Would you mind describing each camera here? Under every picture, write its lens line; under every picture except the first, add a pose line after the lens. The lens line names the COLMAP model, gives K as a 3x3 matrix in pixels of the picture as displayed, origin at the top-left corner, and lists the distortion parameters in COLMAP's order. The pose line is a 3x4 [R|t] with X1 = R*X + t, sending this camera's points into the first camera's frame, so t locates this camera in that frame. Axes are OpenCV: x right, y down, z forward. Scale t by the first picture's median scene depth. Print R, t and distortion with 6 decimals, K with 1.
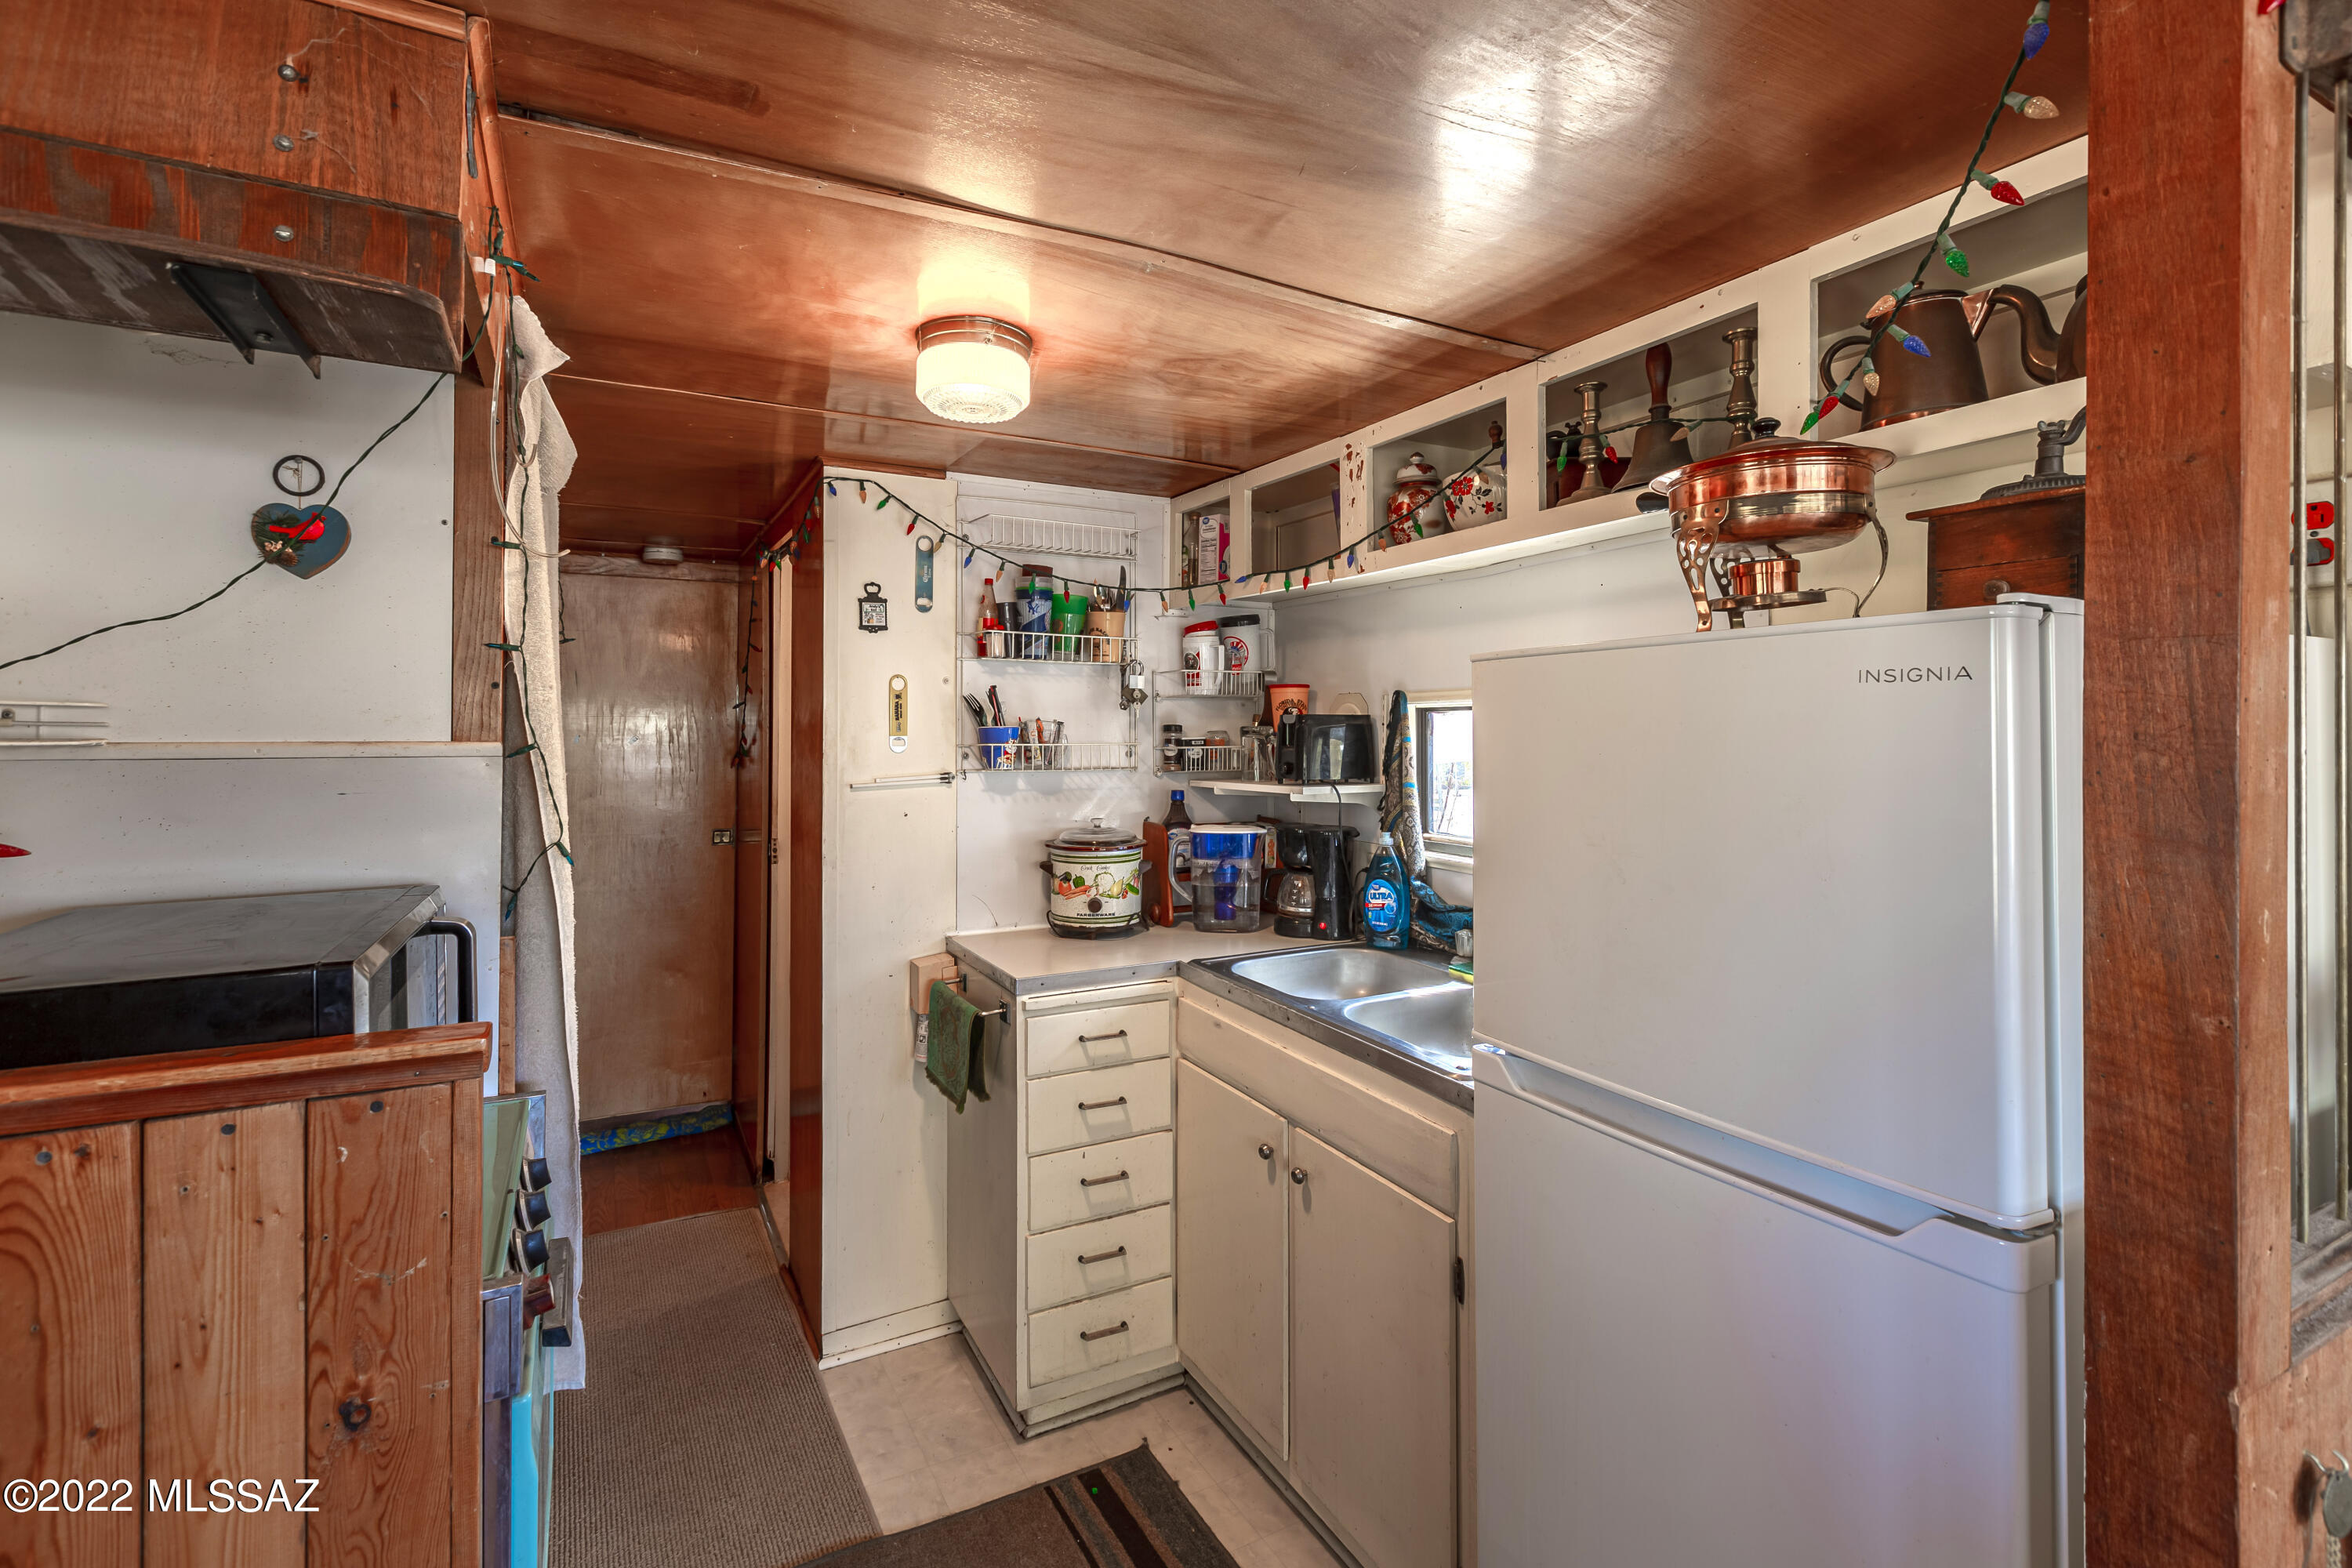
lens RADIAL K [[1065.9, 0, 1176.7], [0, 1065.9, 728.1], [0, 0, 1]] dist [-0.001092, 0.000685]
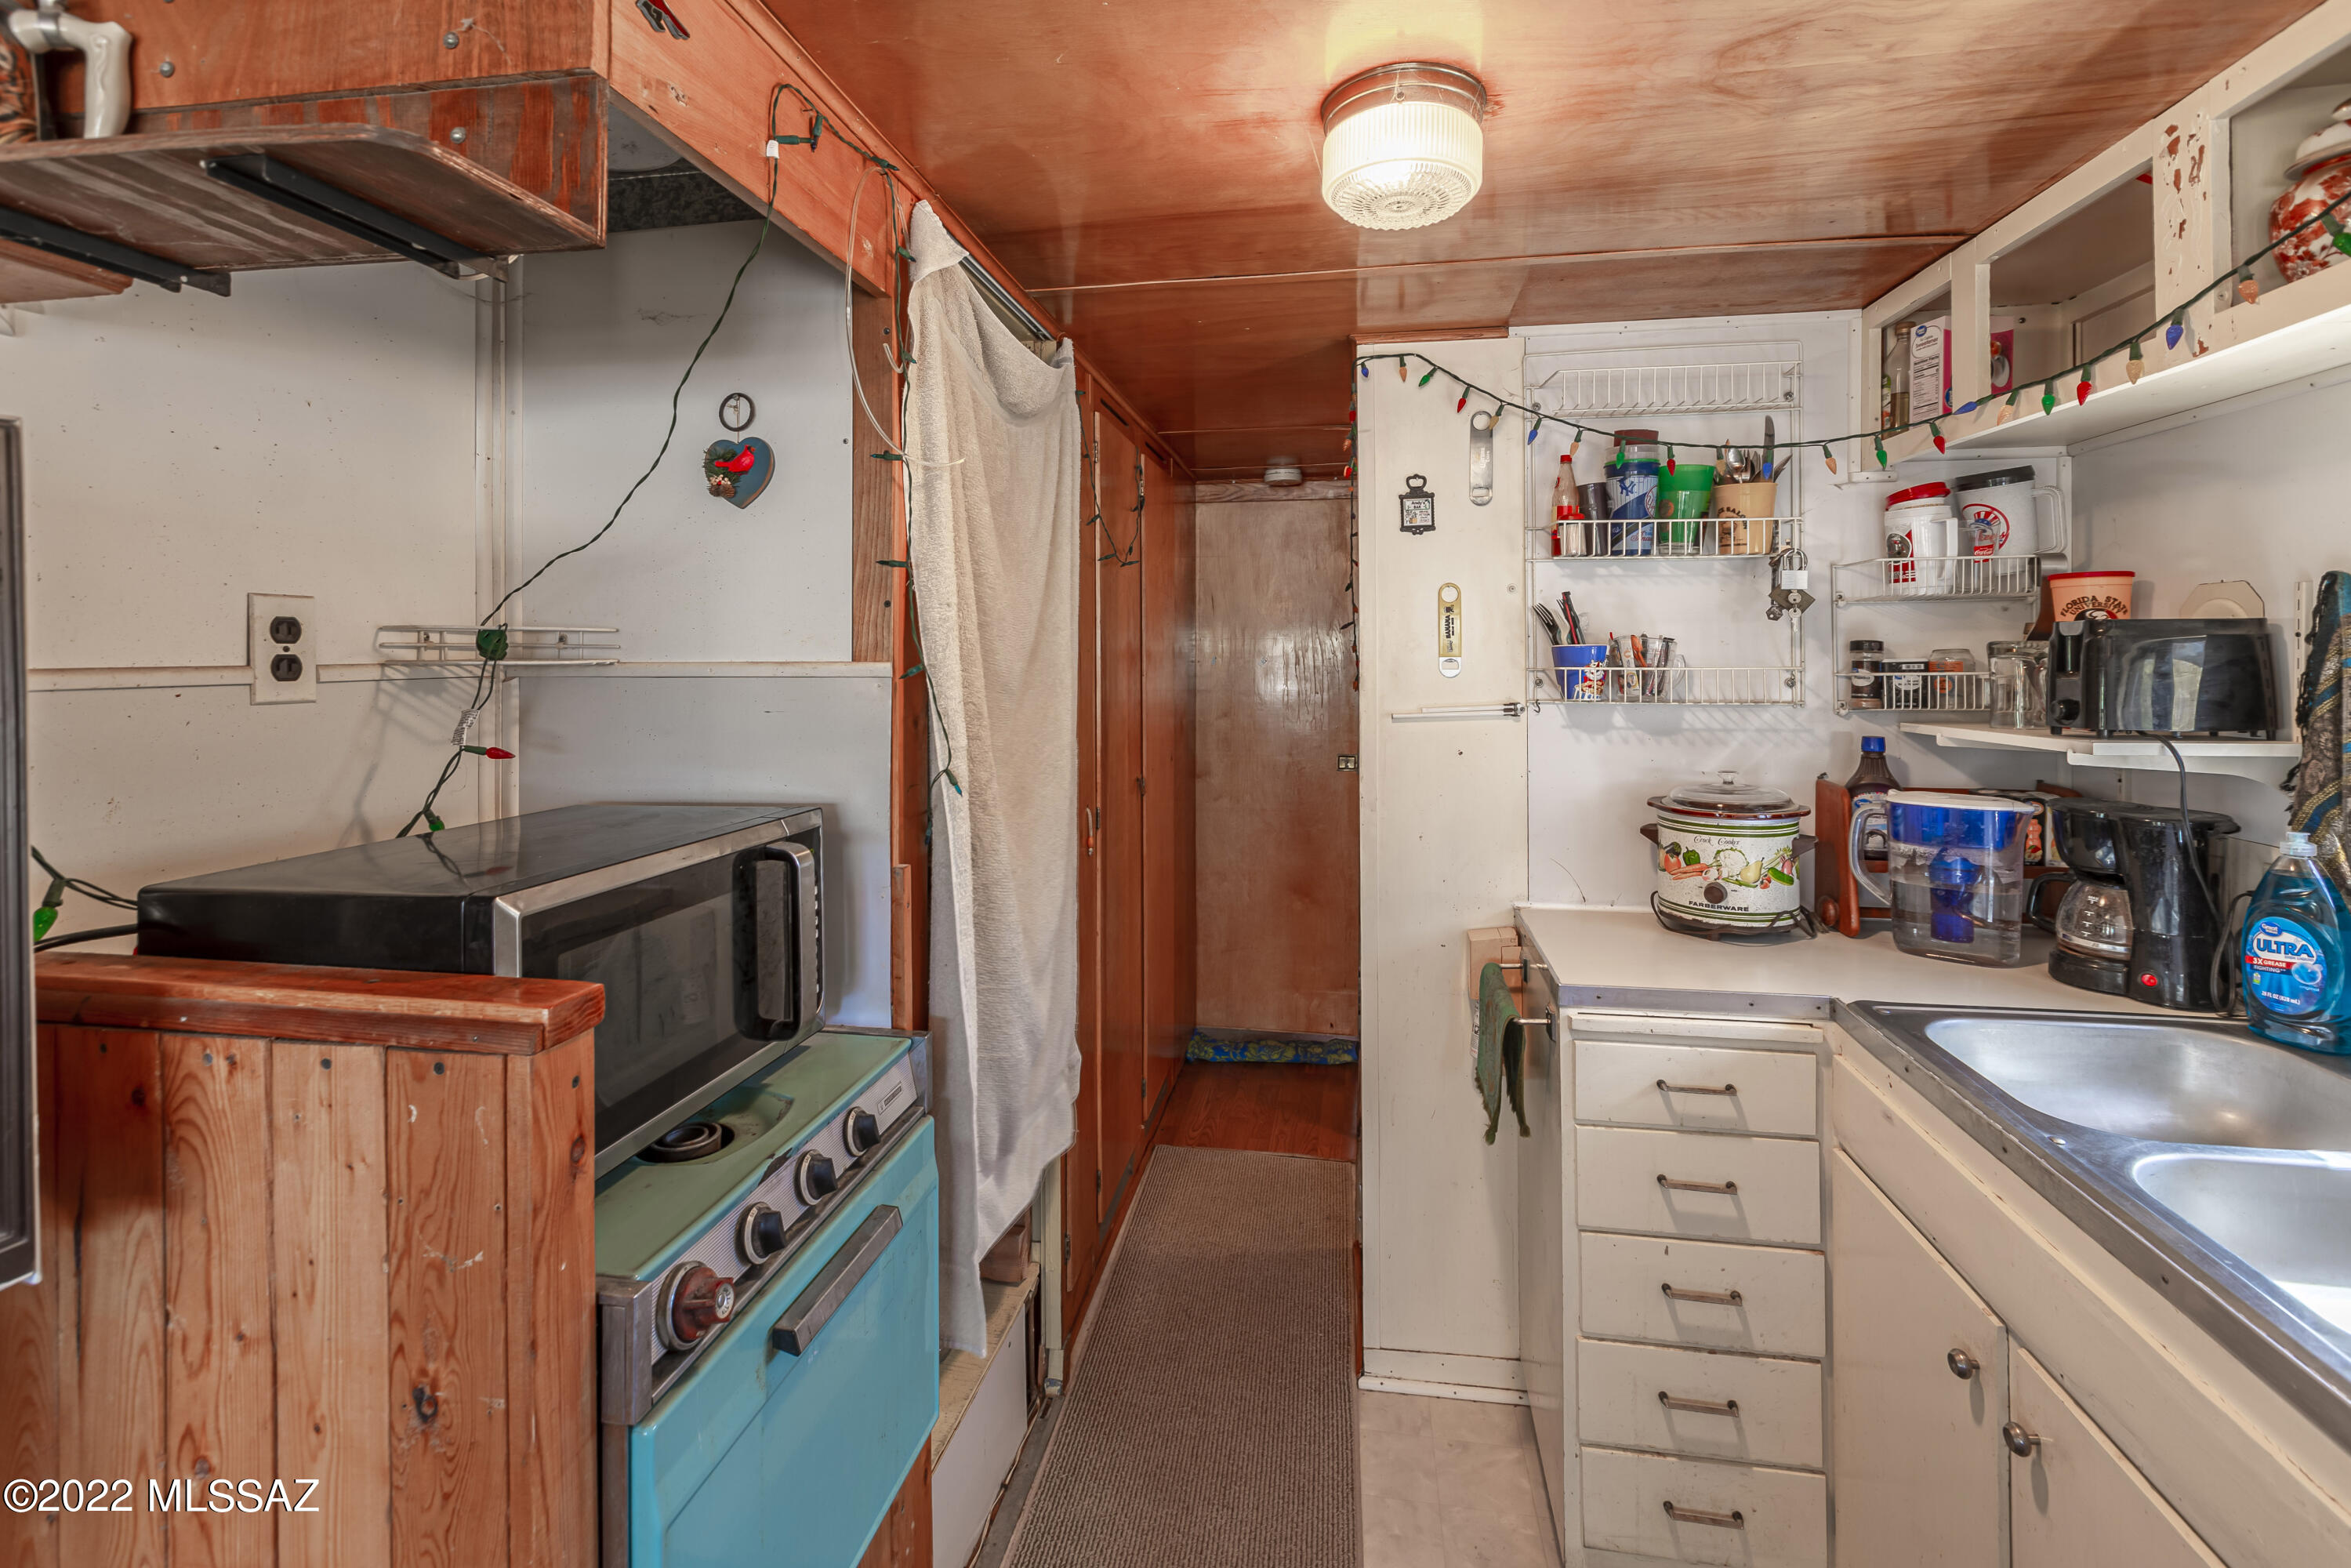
lens RADIAL K [[1078.0, 0, 1175.9], [0, 1078.0, 654.4], [0, 0, 1]] dist [0.002760, 0.001209]
pose [[0.781956, -0.003493, -0.623324, 0.093102], [0.005314, 0.999985, 0.001061, 0.003093], [0.623311, -0.004142, 0.781963, 0.209672]]
